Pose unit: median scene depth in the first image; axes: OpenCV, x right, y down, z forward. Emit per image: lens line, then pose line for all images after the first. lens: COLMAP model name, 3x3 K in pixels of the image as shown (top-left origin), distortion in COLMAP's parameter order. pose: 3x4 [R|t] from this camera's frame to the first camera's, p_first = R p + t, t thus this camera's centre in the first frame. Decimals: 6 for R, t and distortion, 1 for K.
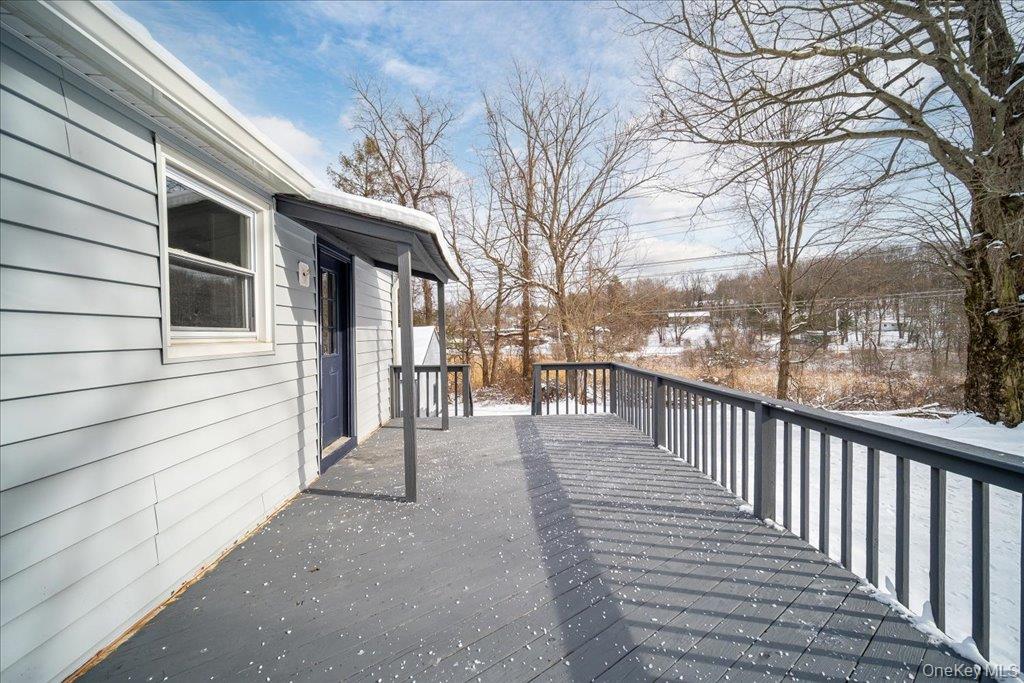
lens RADIAL K [[418.5, 0, 513.9], [0, 418.5, 332.0], [0, 0, 1]] dist [0.009026, 0.000305]
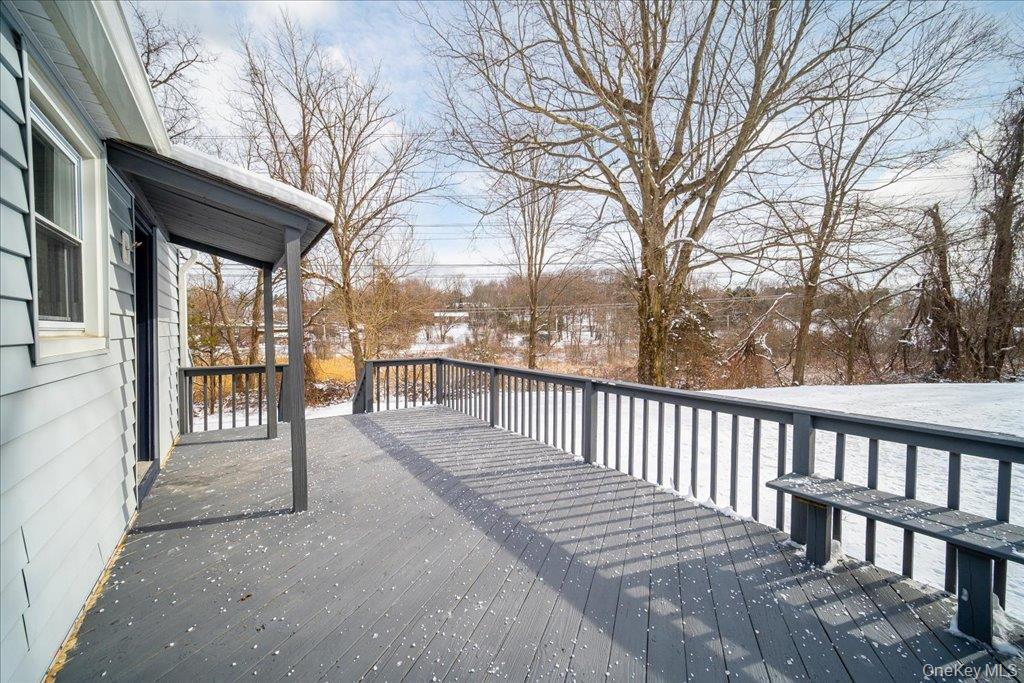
lens RADIAL K [[418.5, 0, 513.9], [0, 418.5, 332.0], [0, 0, 1]] dist [0.009026, 0.000305]
pose [[0.832920, 0.010158, 0.553301, -0.140856], [-0.012925, 0.999916, 0.001099, 0.001763], [-0.553243, -0.008067, 0.832981, -0.009673]]
